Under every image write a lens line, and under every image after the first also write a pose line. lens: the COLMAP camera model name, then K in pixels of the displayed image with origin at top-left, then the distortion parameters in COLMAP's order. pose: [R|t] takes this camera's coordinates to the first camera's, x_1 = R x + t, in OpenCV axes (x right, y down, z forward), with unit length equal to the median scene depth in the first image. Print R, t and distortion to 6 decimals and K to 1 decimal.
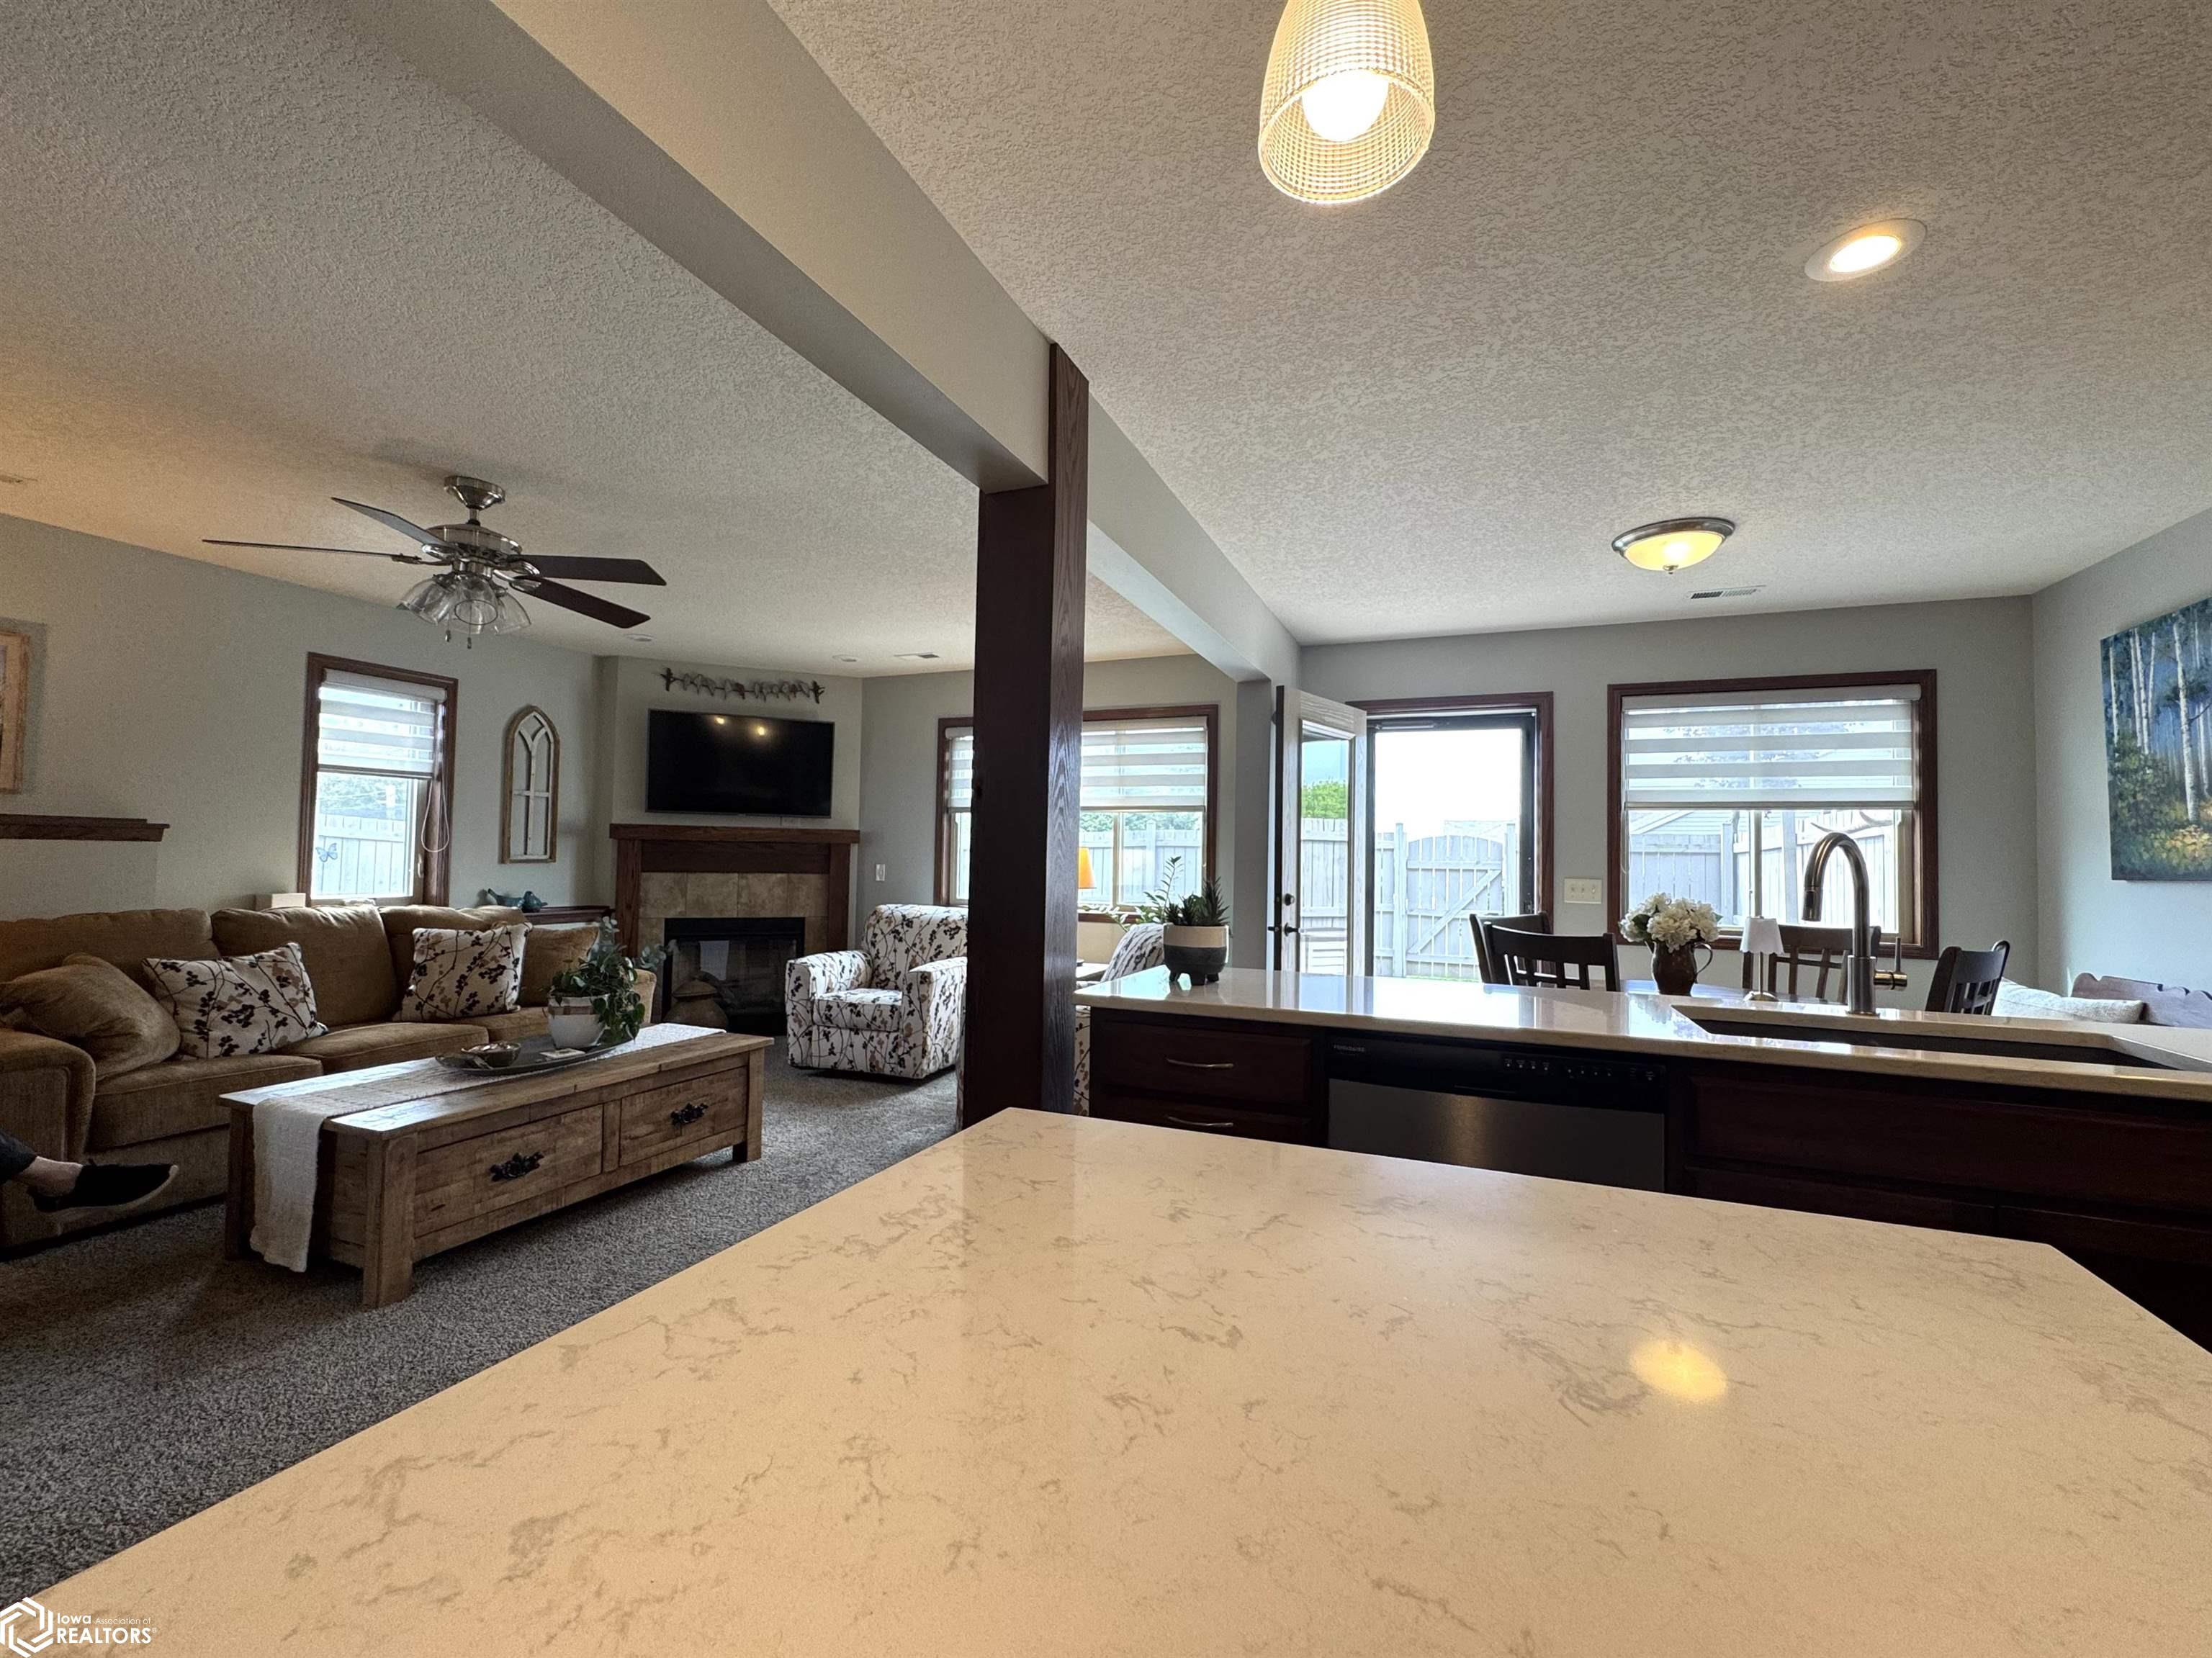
lens RADIAL K [[918.9, 0, 1106.0], [0, 918.9, 829.0], [0, 0, 1]] dist [-0.002776, -0.000052]
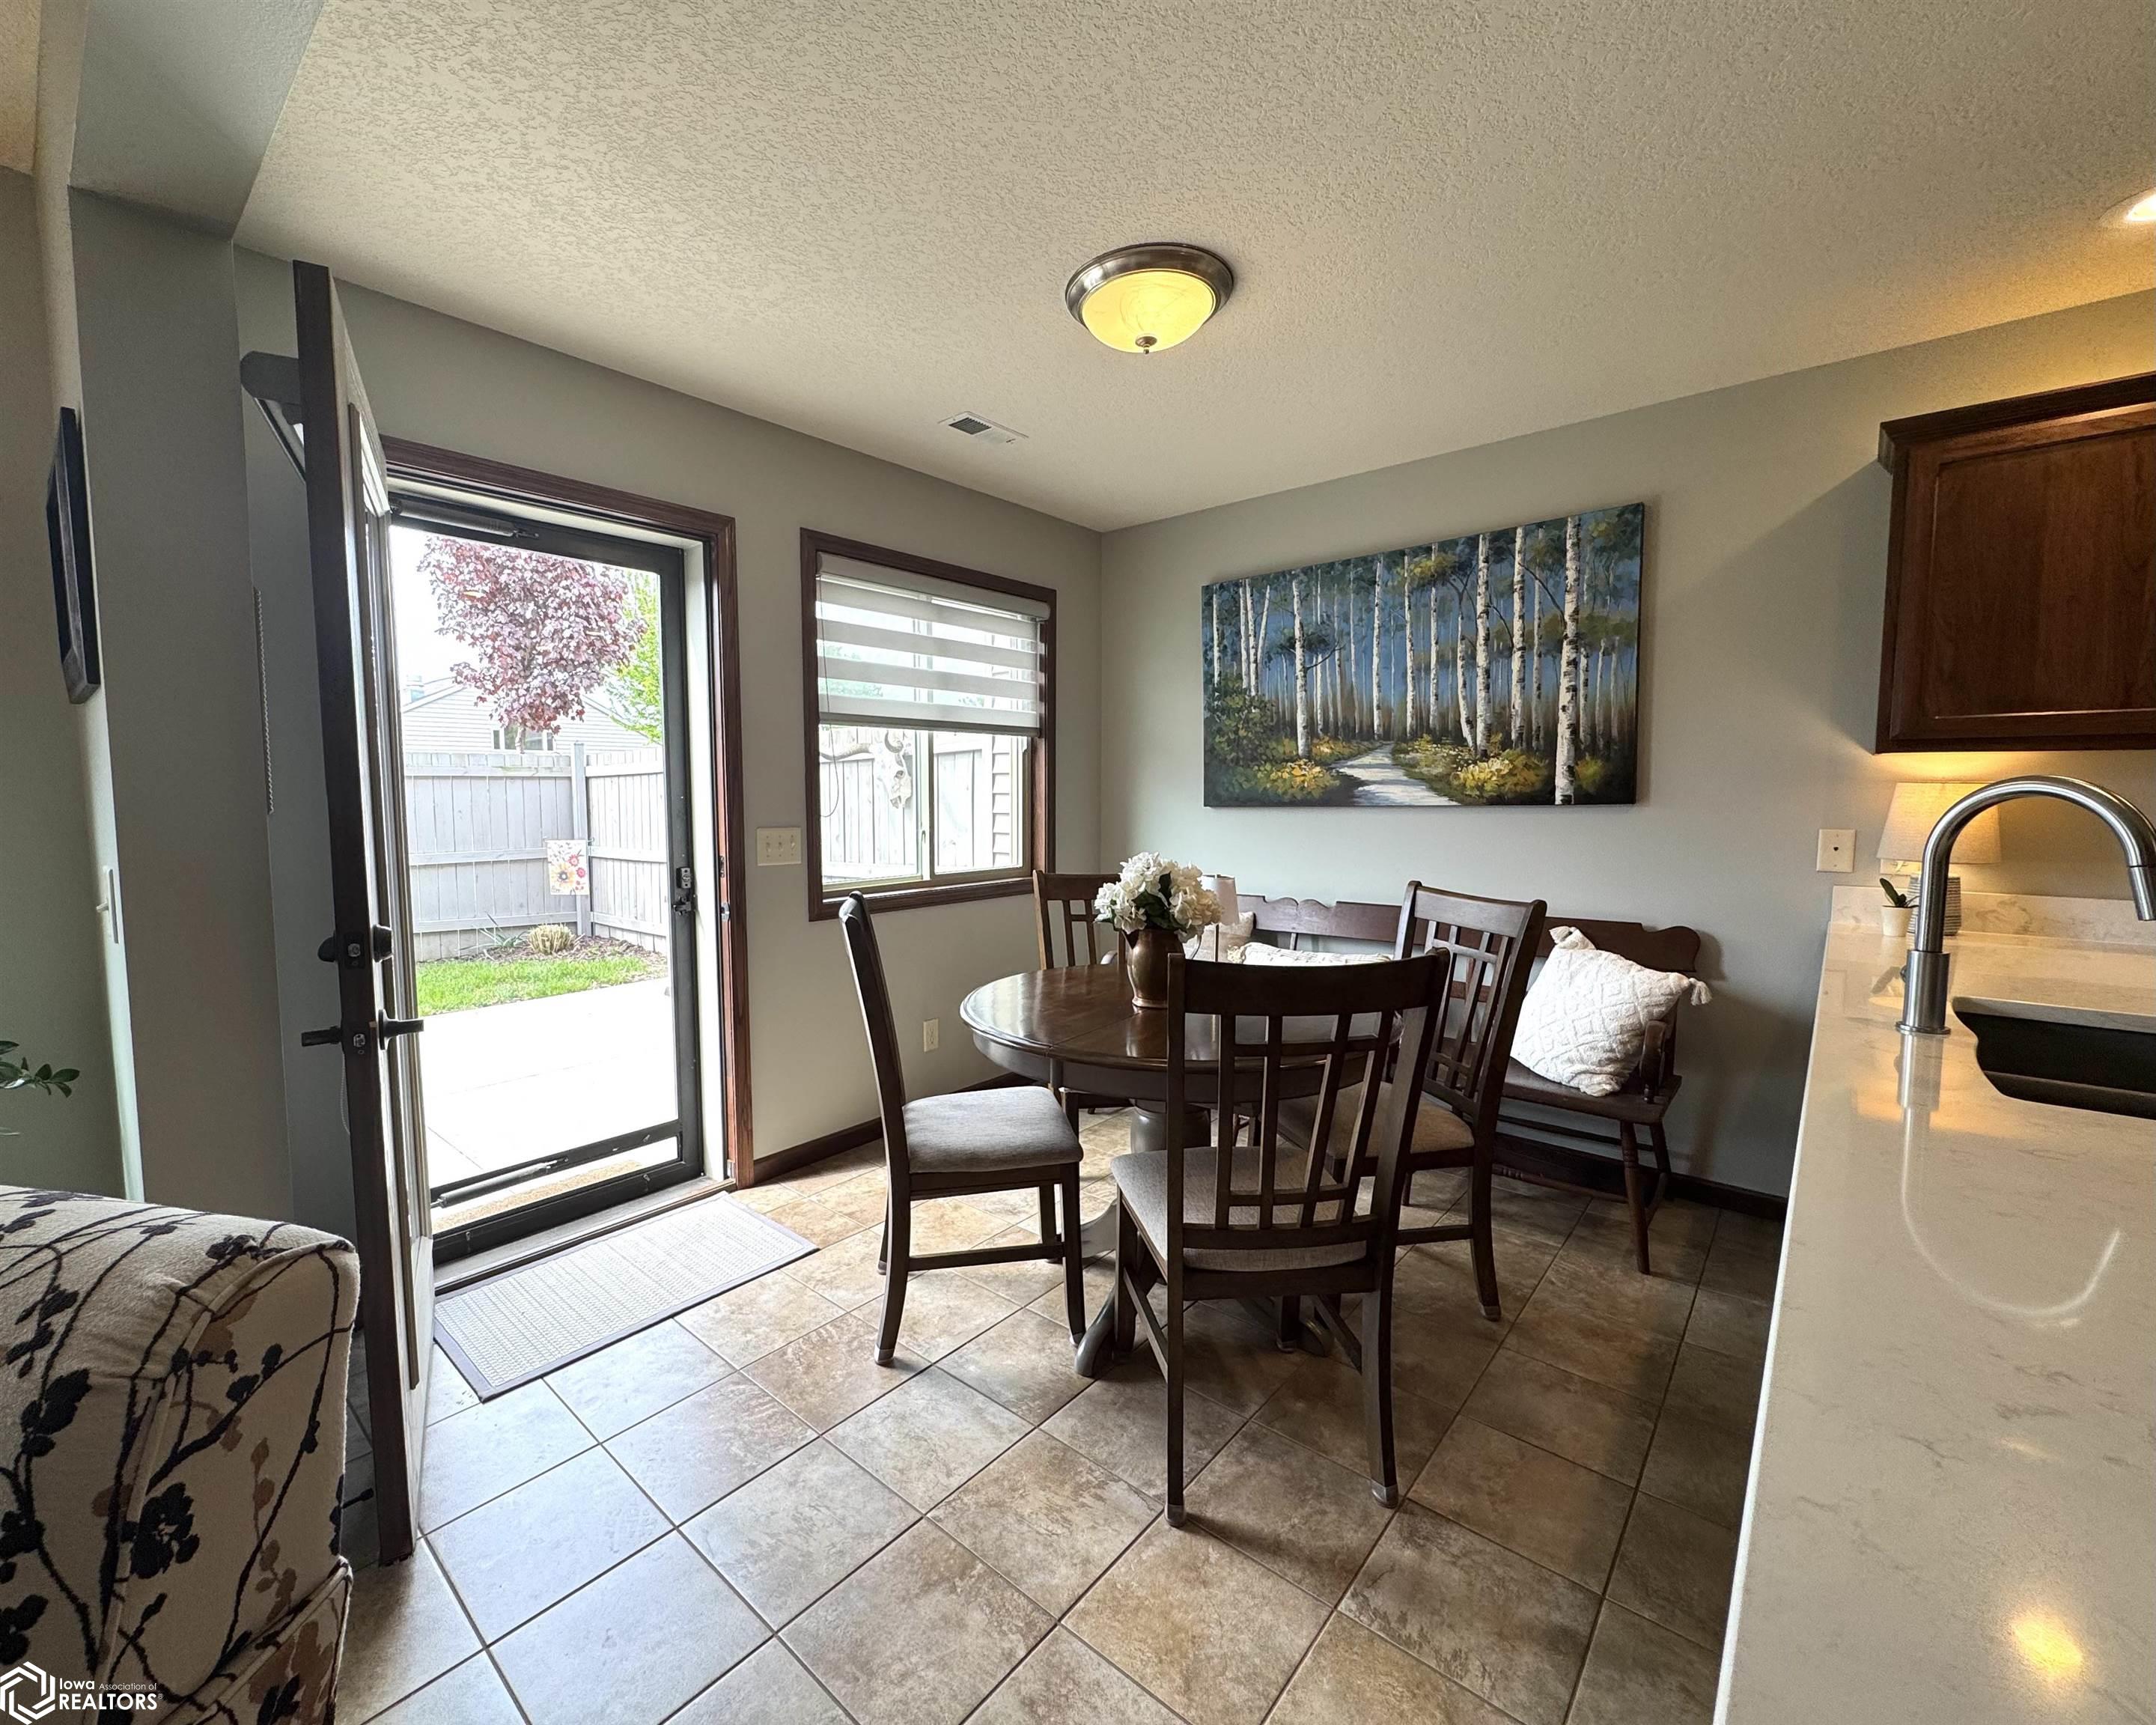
lens RADIAL K [[916.0, 0, 1008.7], [0, 916.0, 862.9], [0, 0, 1]] dist [0.002042, 0.000327]
pose [[0.345300, -0.096073, 0.933562, -0.030099], [-0.022270, 0.993627, 0.110492, 0.003815], [-0.938228, -0.058943, 0.340960, 0.590971]]
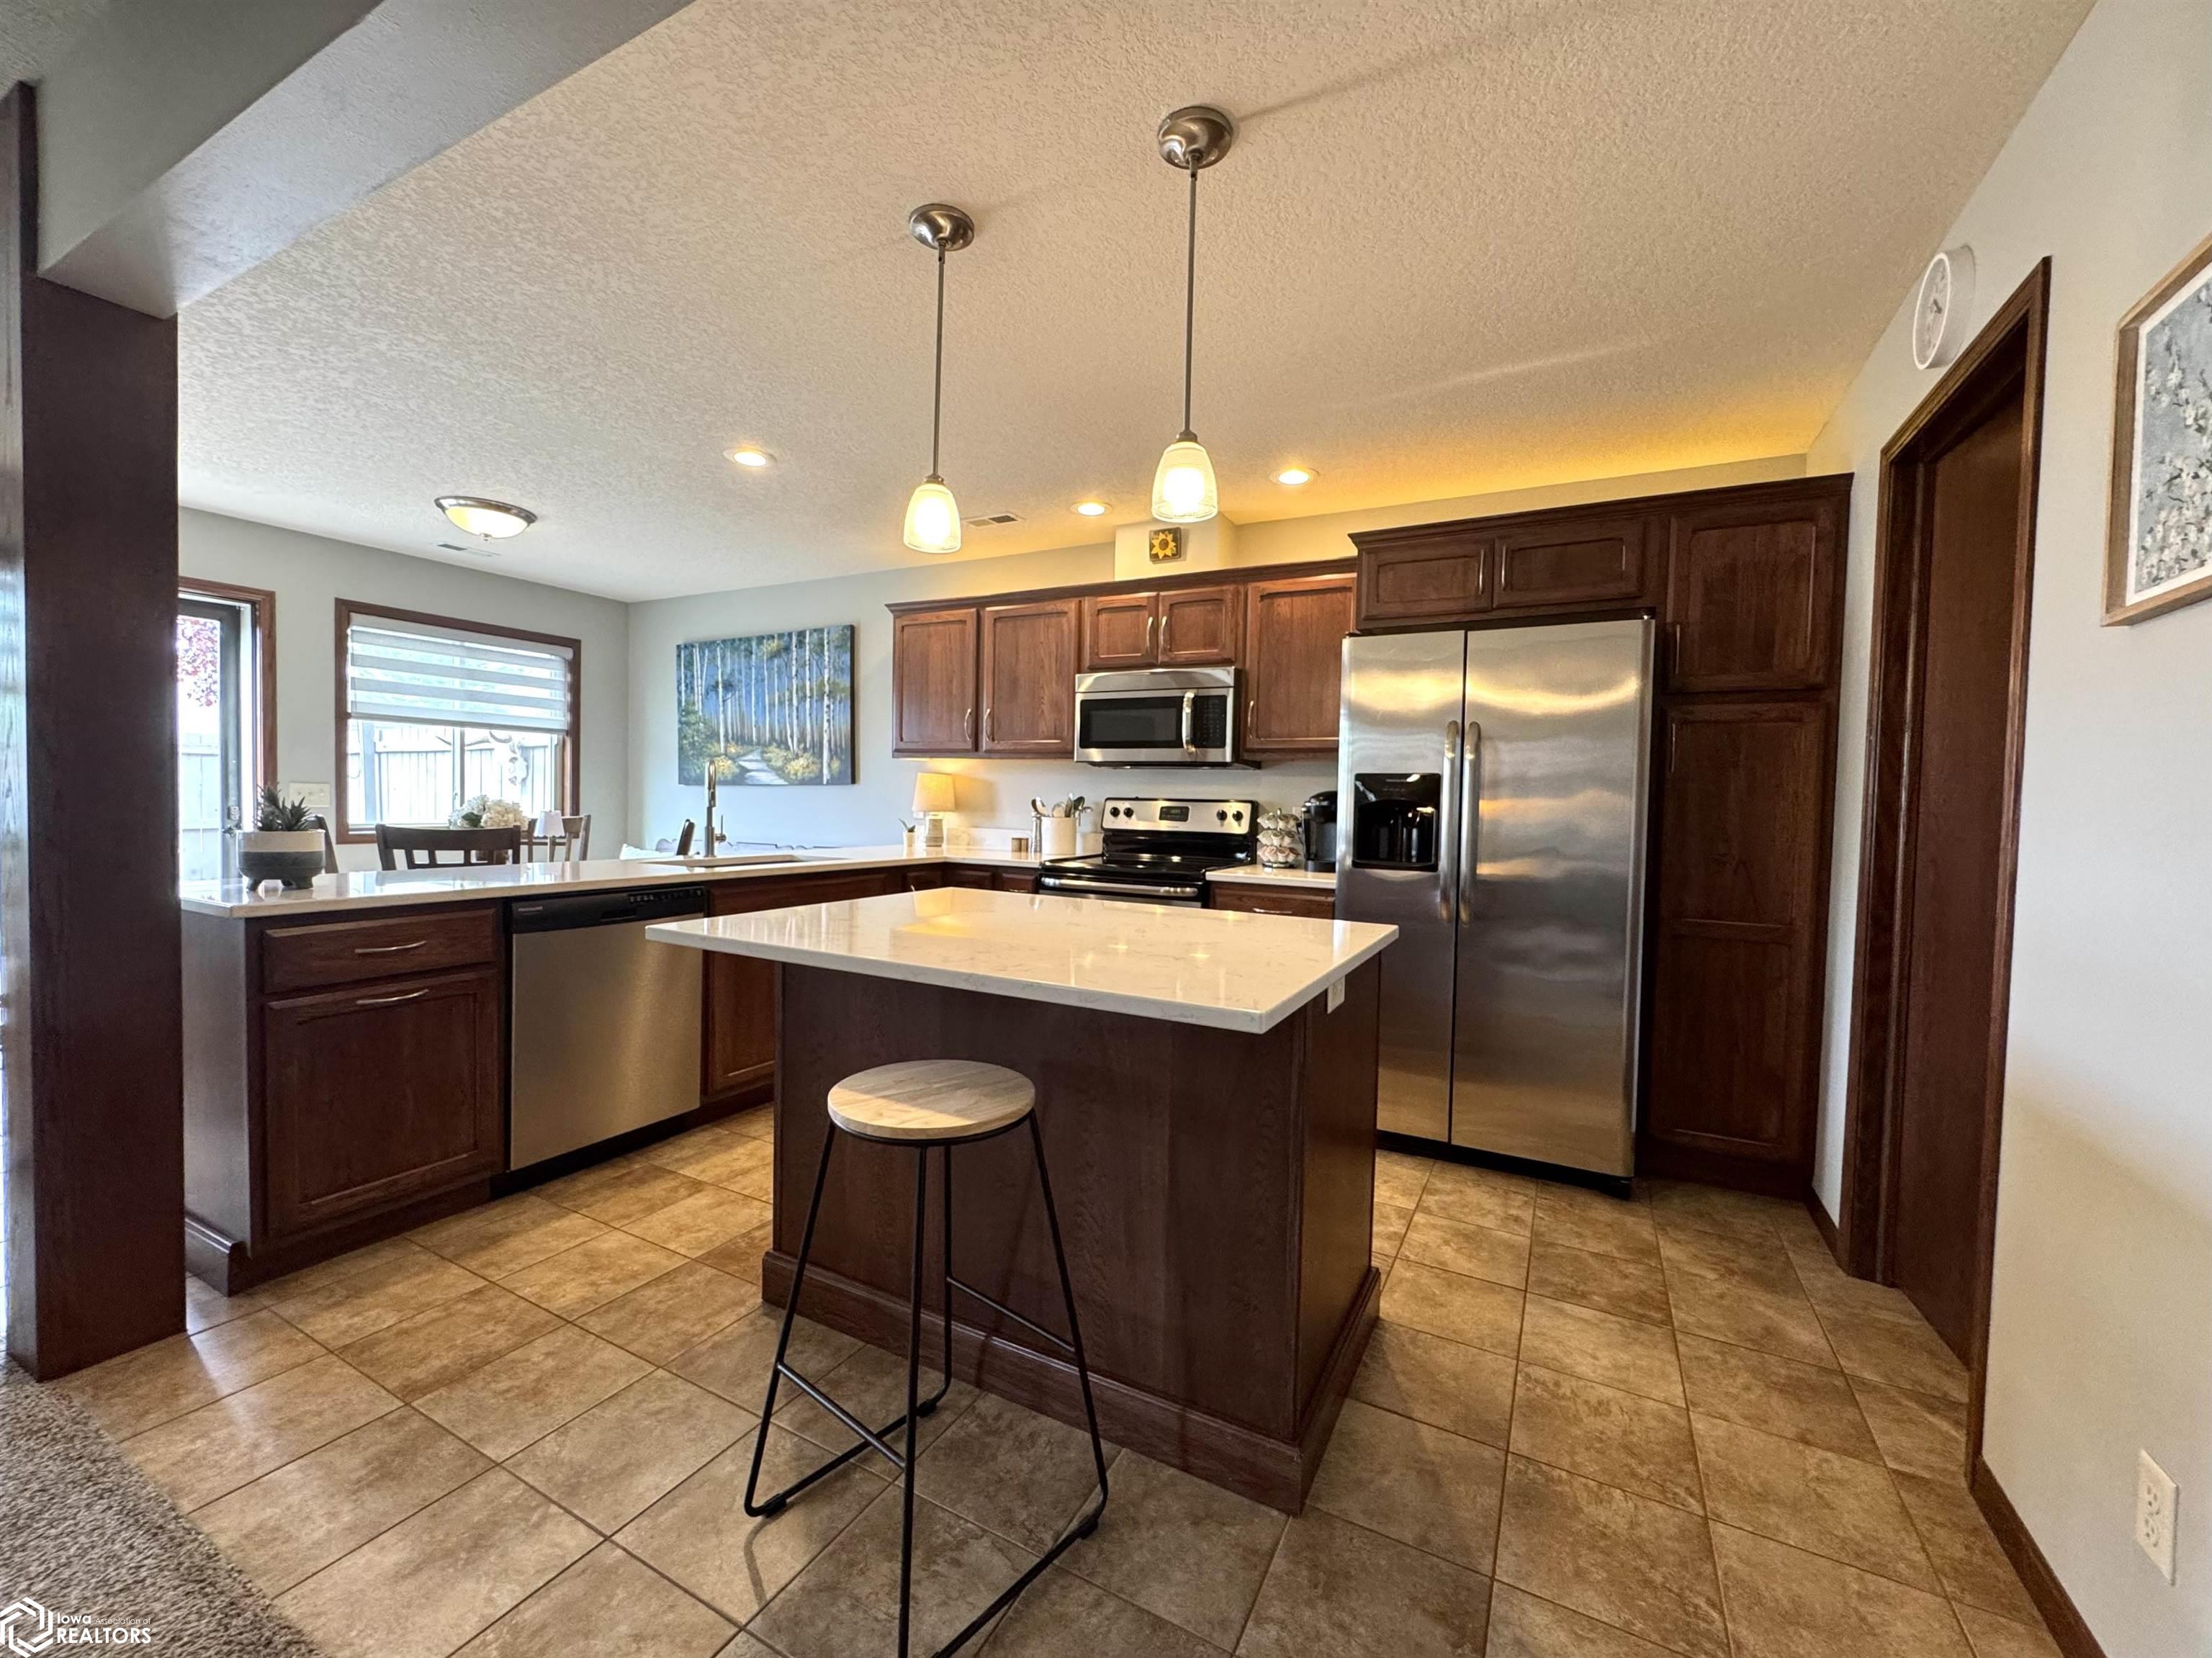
lens RADIAL K [[886.0, 0, 1106.0], [0, 886.0, 829.0], [0, 0, 1]] dist [-0.002597, -0.000237]
pose [[0.100478, -0.050565, 0.993654, -0.357897], [-0.056989, 0.996776, 0.056486, -0.001070], [-0.993306, -0.062303, 0.097272, 0.011874]]
